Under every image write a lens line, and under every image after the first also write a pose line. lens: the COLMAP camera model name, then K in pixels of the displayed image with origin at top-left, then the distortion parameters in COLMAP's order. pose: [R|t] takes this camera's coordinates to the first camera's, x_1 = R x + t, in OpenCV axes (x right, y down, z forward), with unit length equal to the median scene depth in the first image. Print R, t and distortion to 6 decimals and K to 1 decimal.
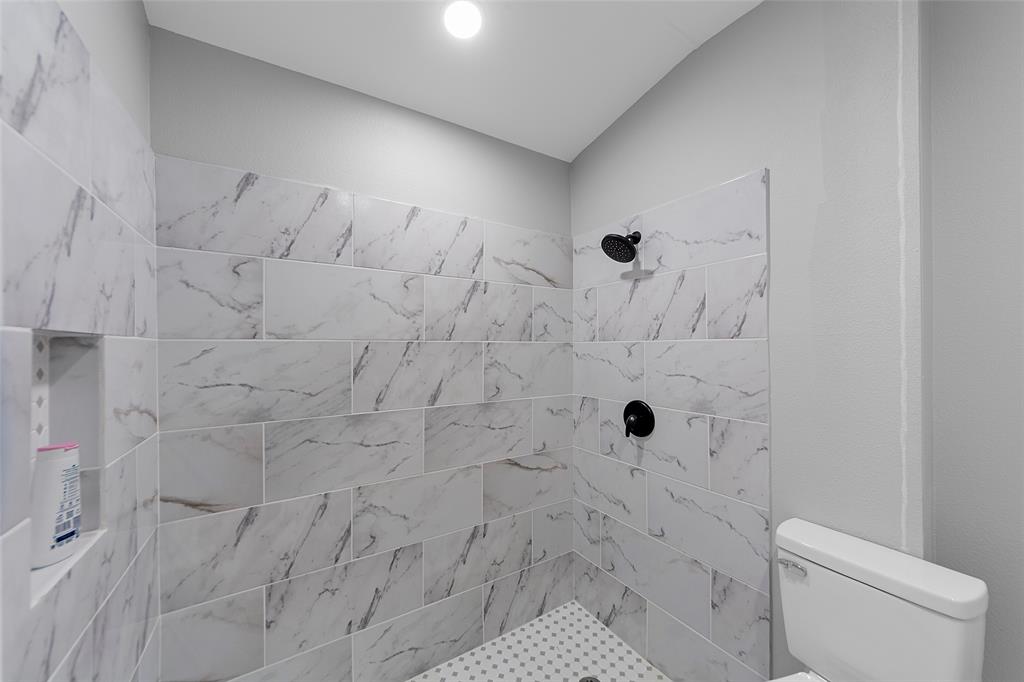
lens RADIAL K [[371.9, 0, 515.9], [0, 371.9, 342.1], [0, 0, 1]] dist [-0.006769, -0.001314]
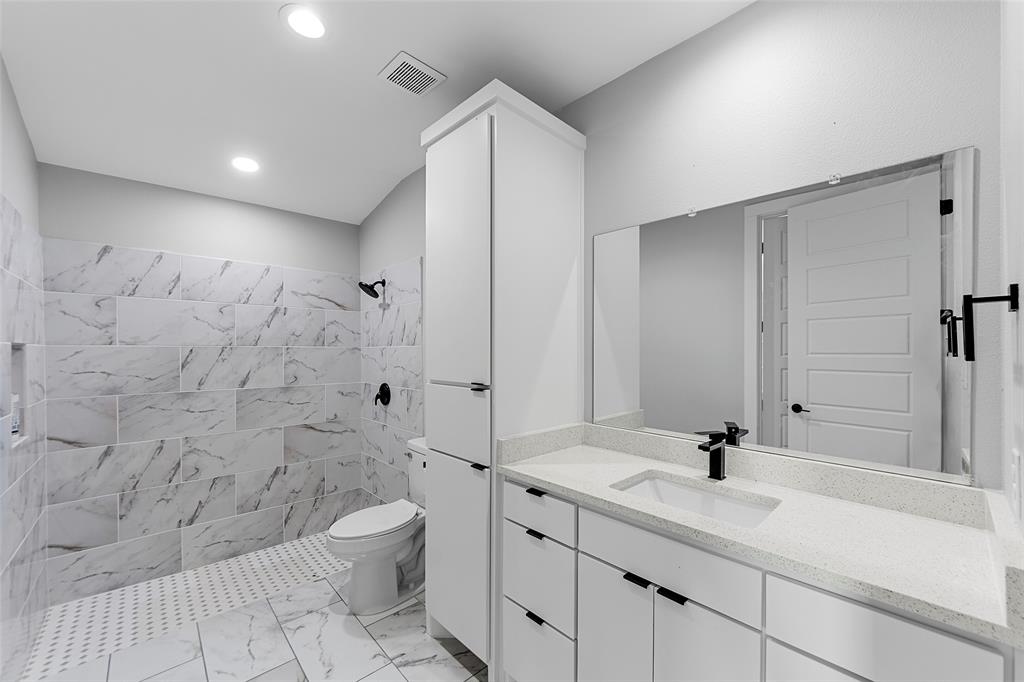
lens RADIAL K [[398.1, 0, 516.0], [0, 398.1, 349.0], [0, 0, 1]] dist [-0.015134, 0.002652]
pose [[0.983117, 0.002131, 0.182968, 0.676947], [-0.003885, 0.999950, 0.009231, -0.012325], [-0.182939, -0.009786, 0.983076, -0.948904]]
